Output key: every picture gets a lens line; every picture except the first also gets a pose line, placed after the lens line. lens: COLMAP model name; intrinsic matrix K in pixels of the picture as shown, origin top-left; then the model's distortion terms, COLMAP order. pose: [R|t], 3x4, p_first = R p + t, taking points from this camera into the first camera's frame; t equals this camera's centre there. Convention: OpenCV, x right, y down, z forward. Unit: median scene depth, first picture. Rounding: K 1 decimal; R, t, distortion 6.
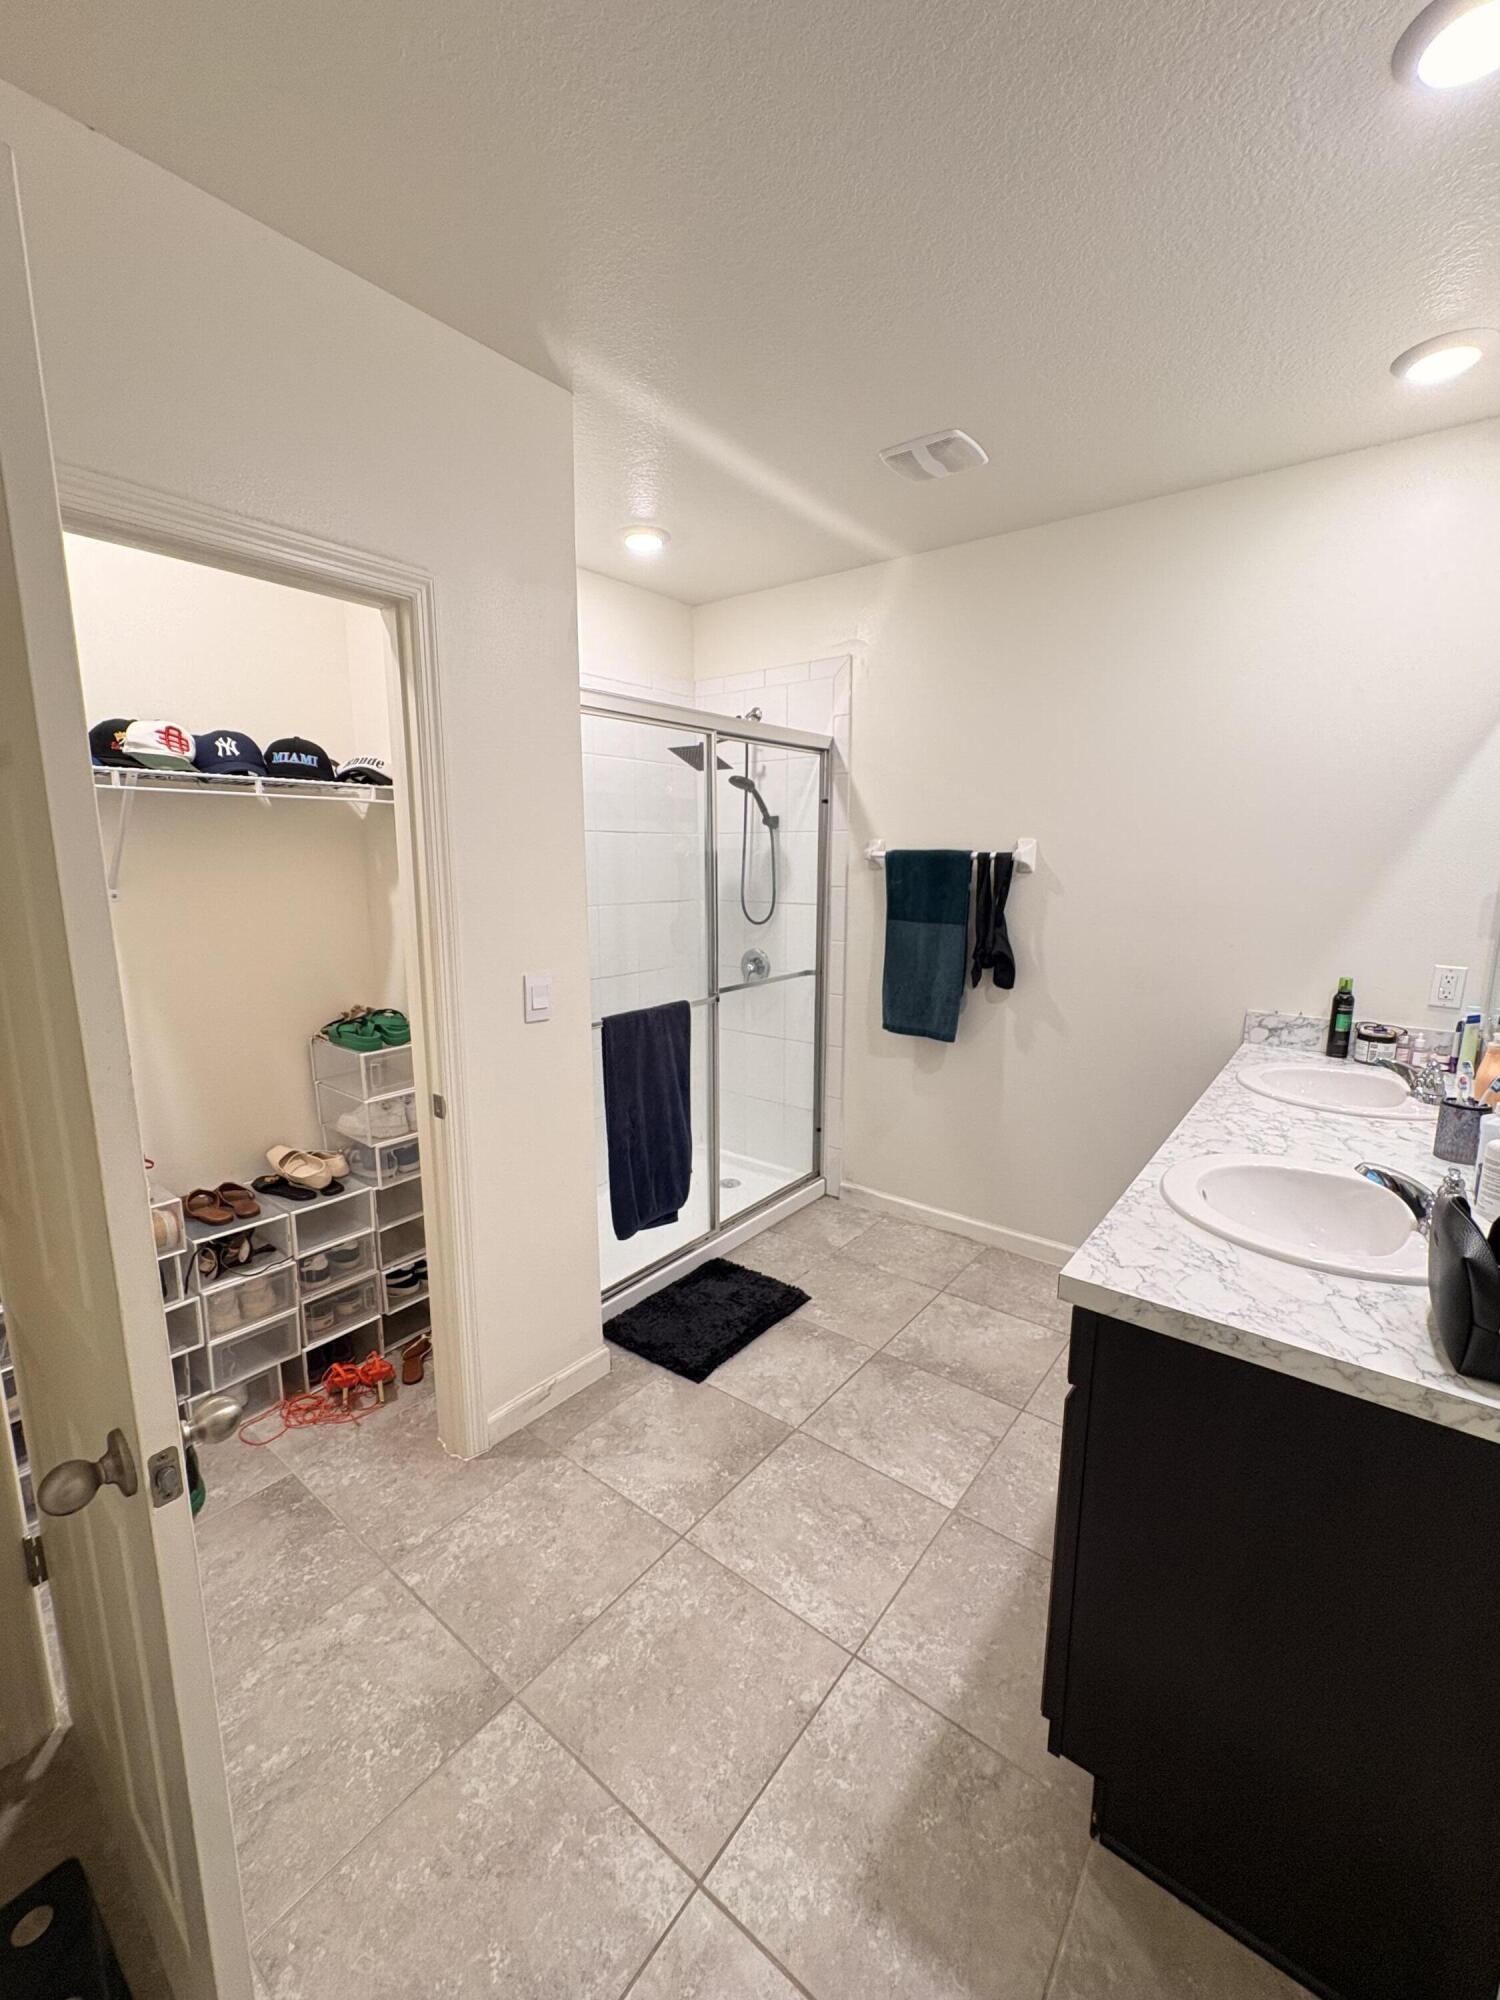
lens RADIAL K [[794.5, 0, 770.1], [0, 794.5, 996.6], [0, 0, 1]] dist [0.001021, 0.001133]
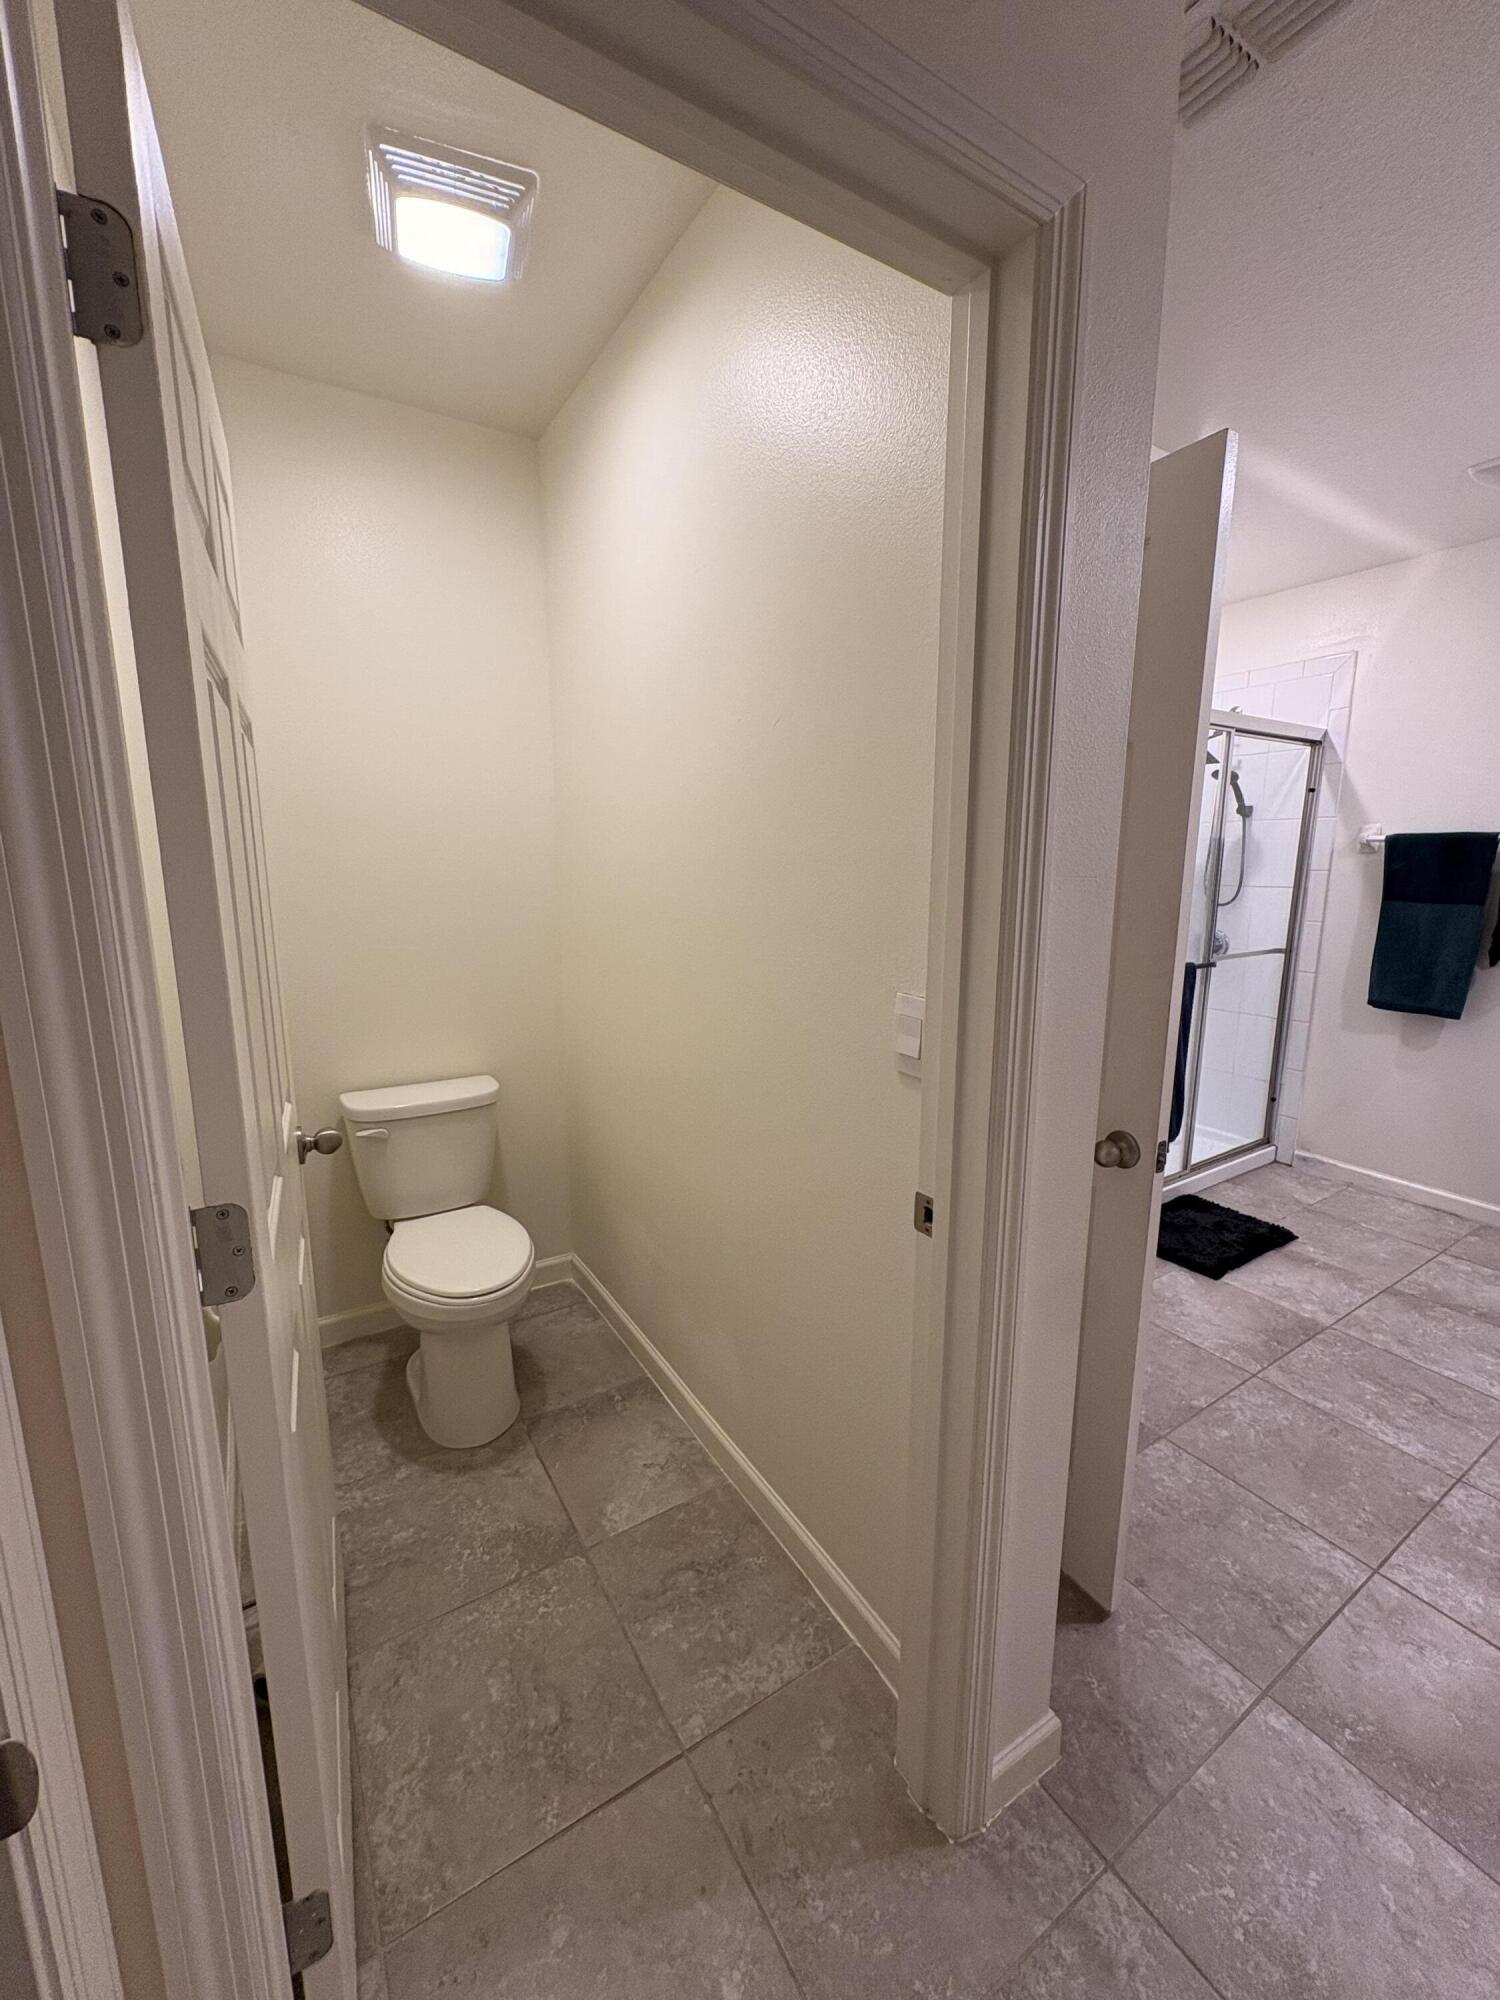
lens RADIAL K [[794.5, 0, 745.2], [0, 794.5, 1001.3], [0, 0, 1]] dist [0.001021, 0.001133]
pose [[0.942943, 0.061077, -0.327305, -0.295650], [-0.062727, 0.998015, 0.005522, 0.083609], [0.326993, 0.015324, 0.944903, -0.268333]]
